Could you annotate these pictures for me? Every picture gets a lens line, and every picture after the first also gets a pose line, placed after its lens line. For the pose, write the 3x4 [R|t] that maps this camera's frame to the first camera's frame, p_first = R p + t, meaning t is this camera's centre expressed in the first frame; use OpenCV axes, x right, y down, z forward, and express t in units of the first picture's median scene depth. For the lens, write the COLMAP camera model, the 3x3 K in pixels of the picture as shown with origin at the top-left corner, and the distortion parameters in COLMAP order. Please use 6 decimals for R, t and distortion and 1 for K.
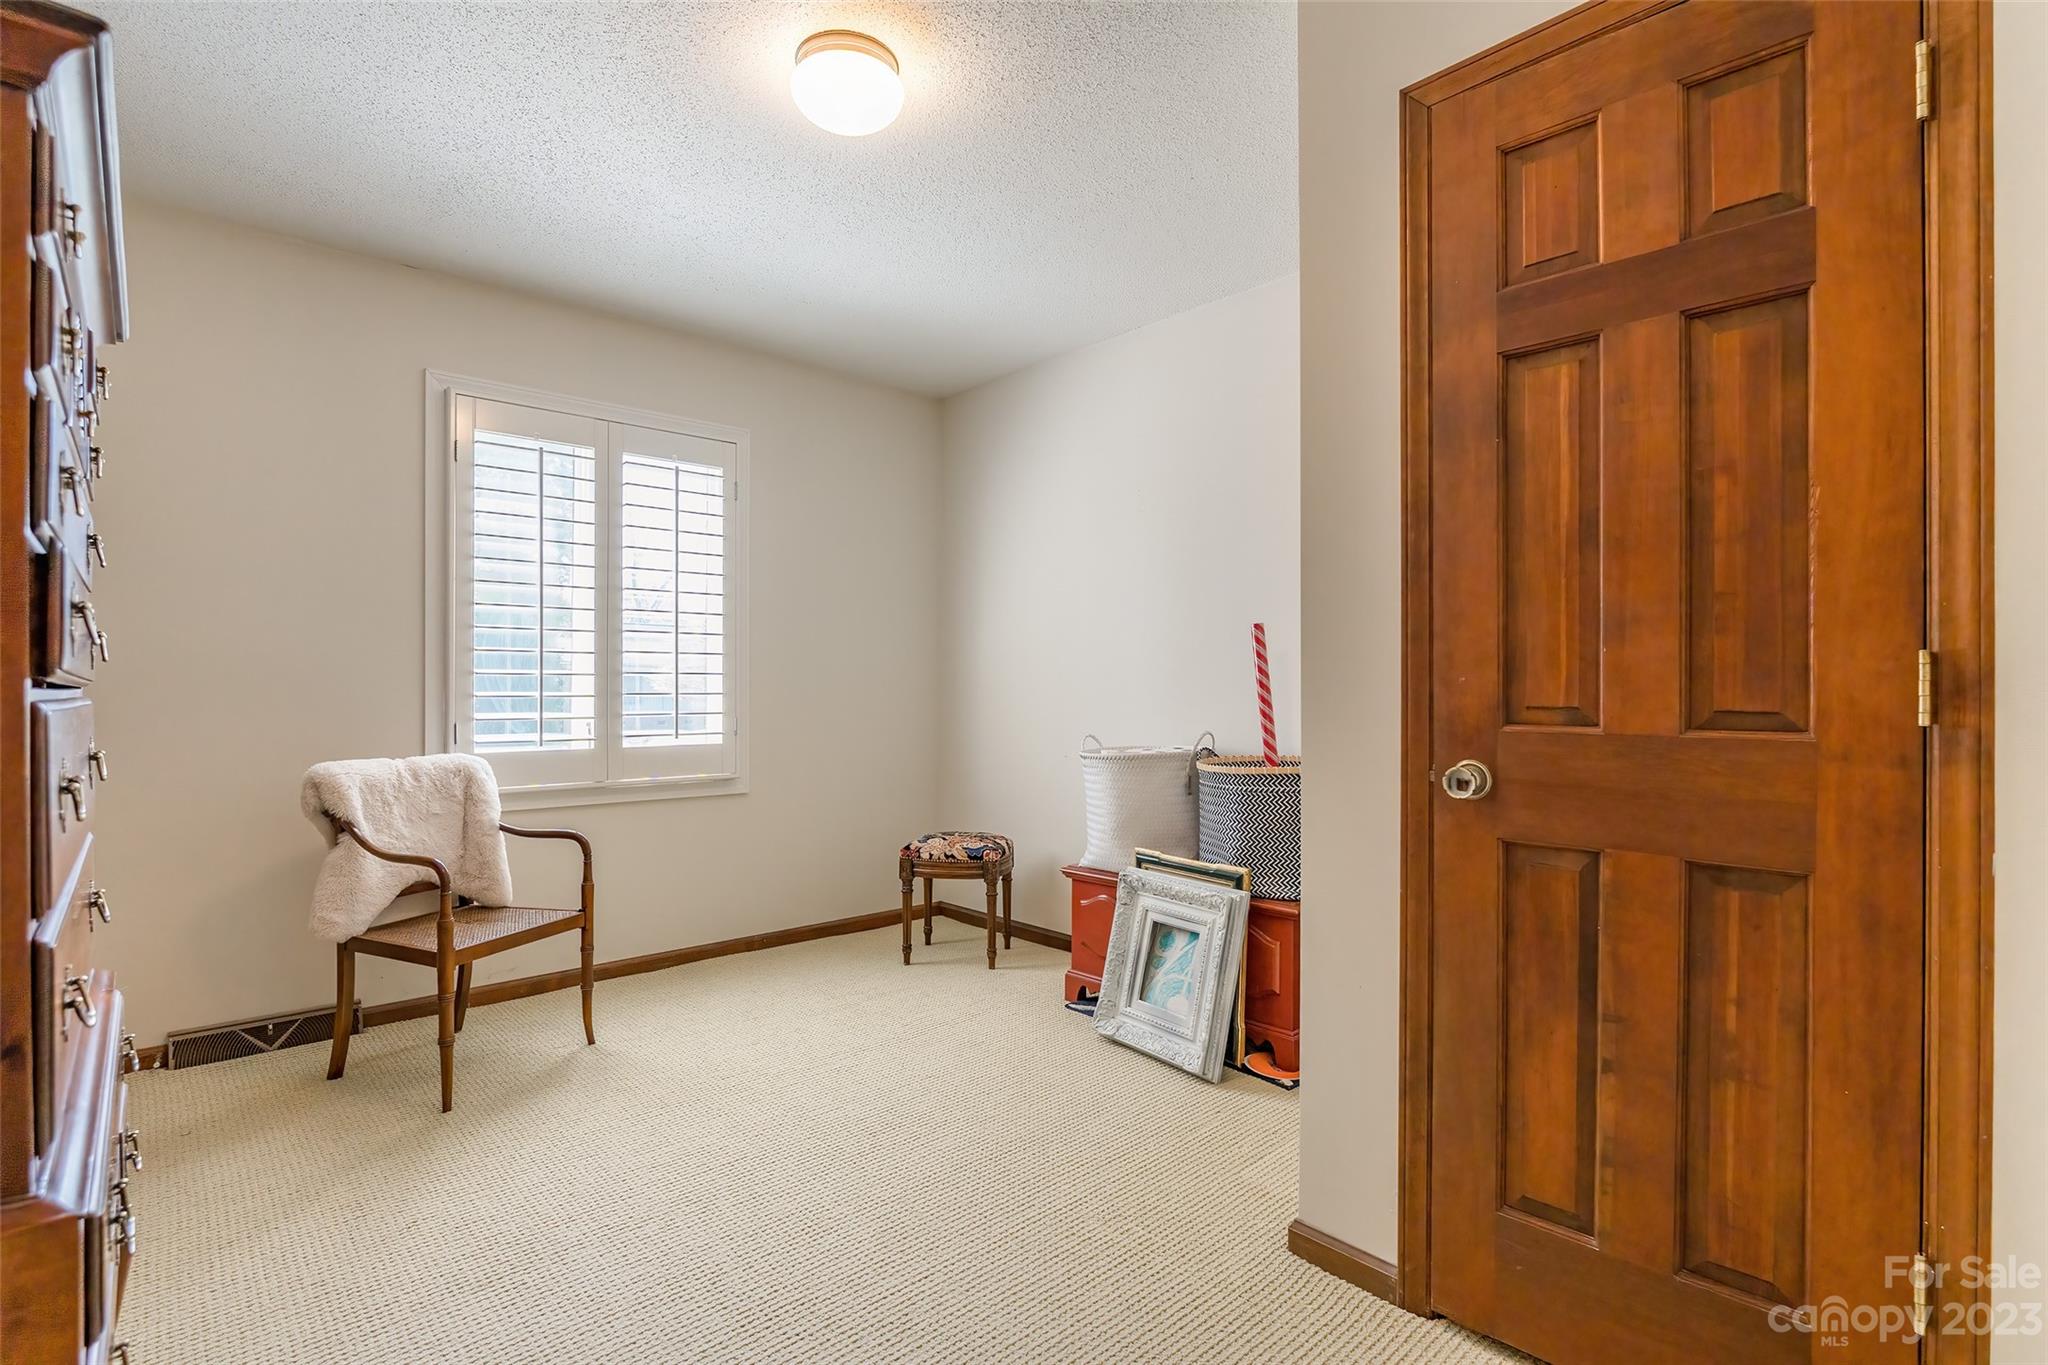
lens RADIAL K [[965.4, 0, 1023.0], [0, 965.4, 688.0], [0, 0, 1]] dist [-0.019252, 0.000398]
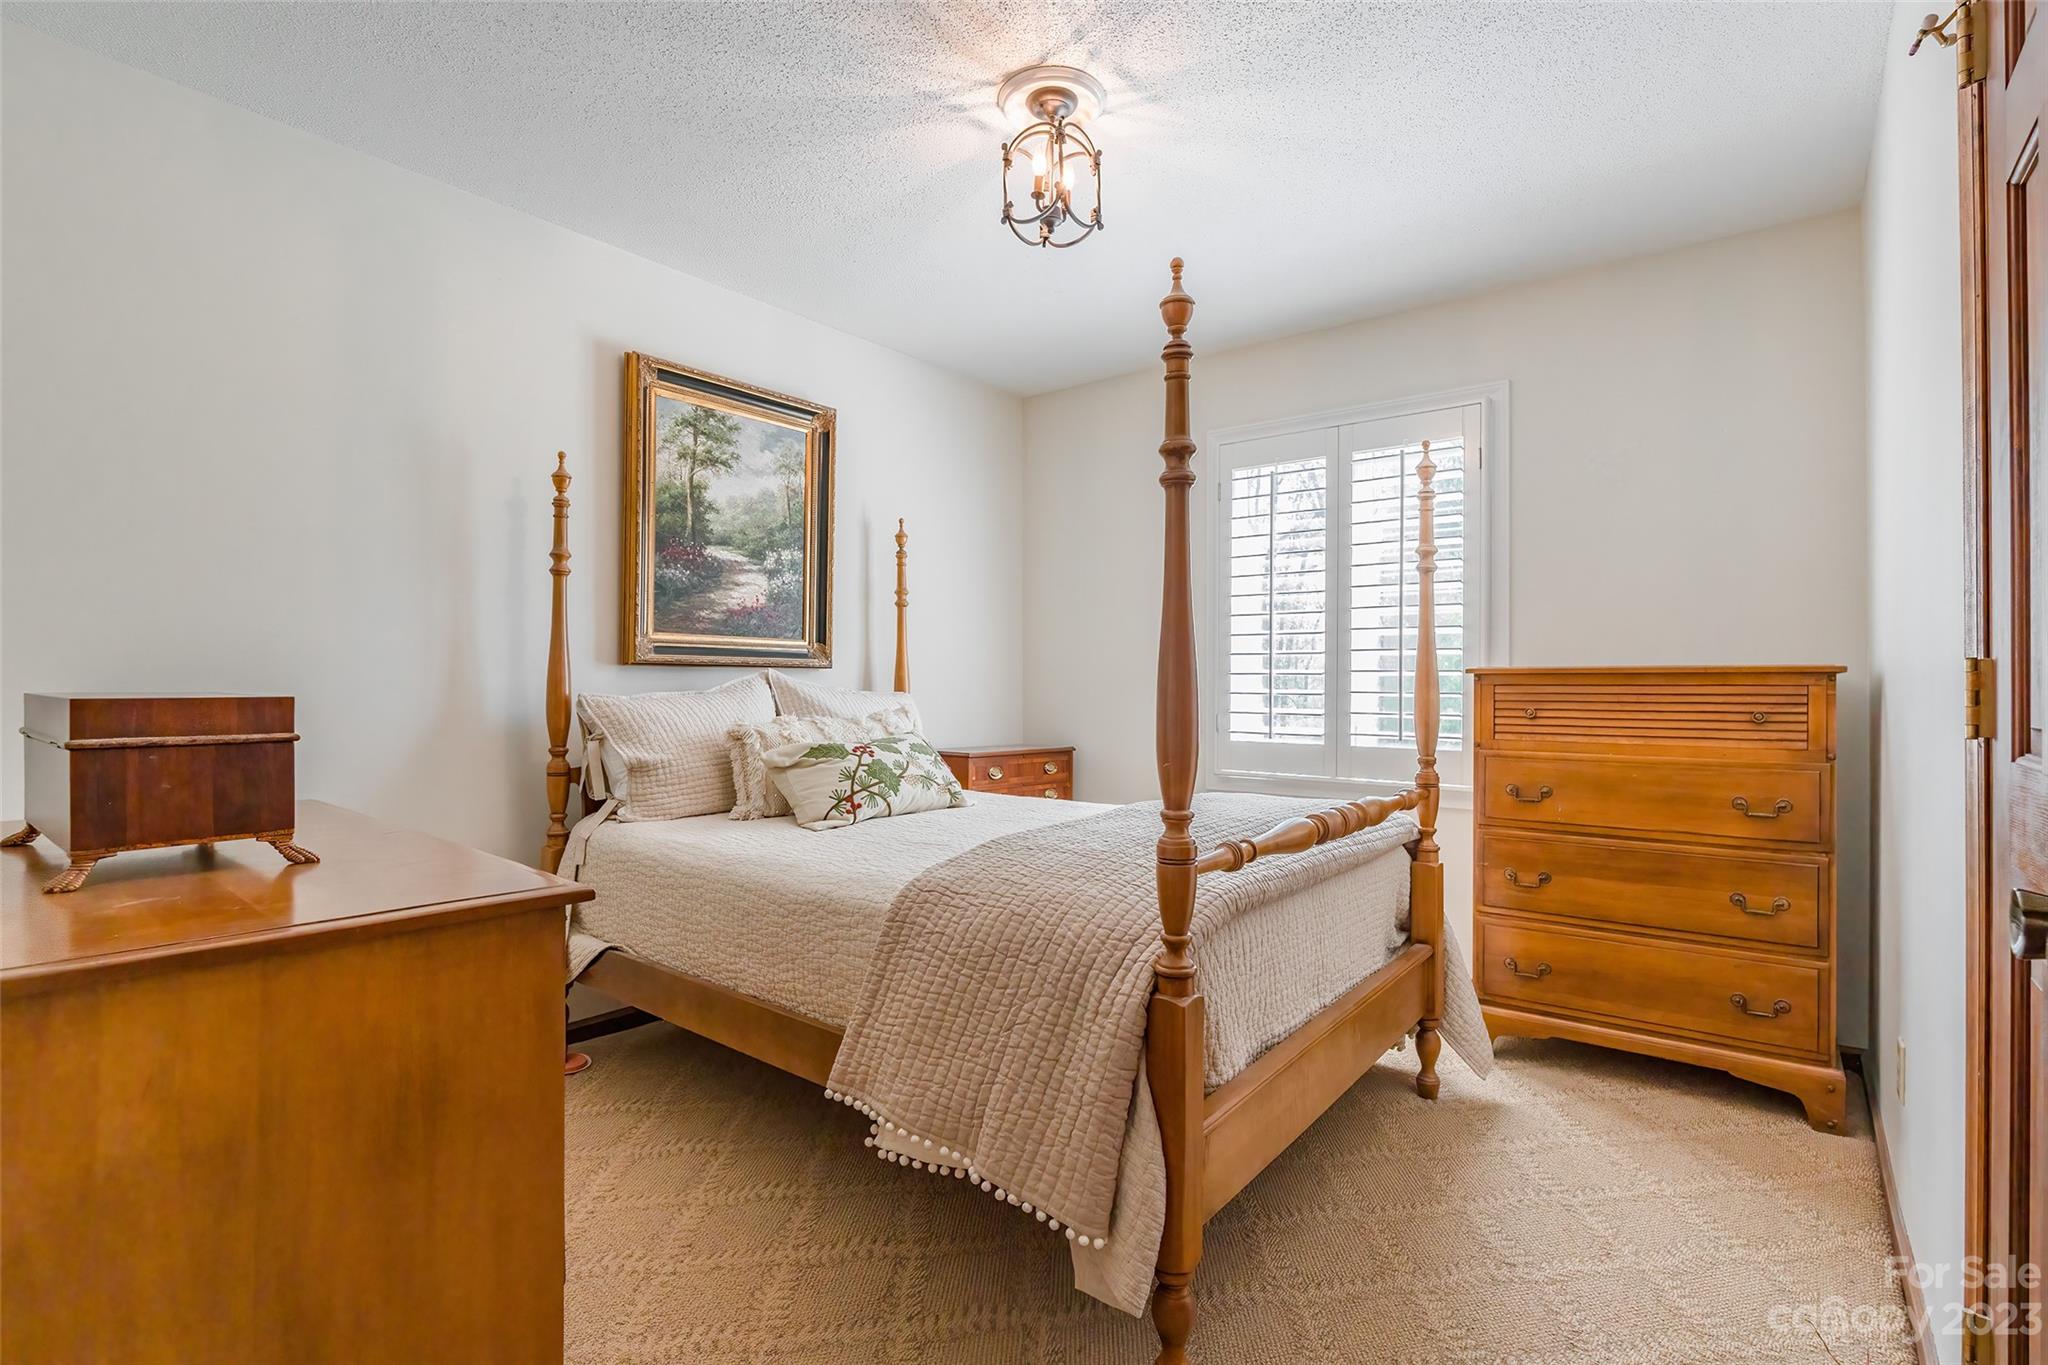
lens RADIAL K [[965.4, 0, 1022.5], [0, 965.4, 680.6], [0, 0, 1]] dist [-0.019252, 0.000398]
pose [[0.159224, -0.004671, -0.987231, 0.527518], [0.000126, 0.999989, -0.004711, -0.001530], [0.987242, 0.000626, 0.159223, 0.505693]]
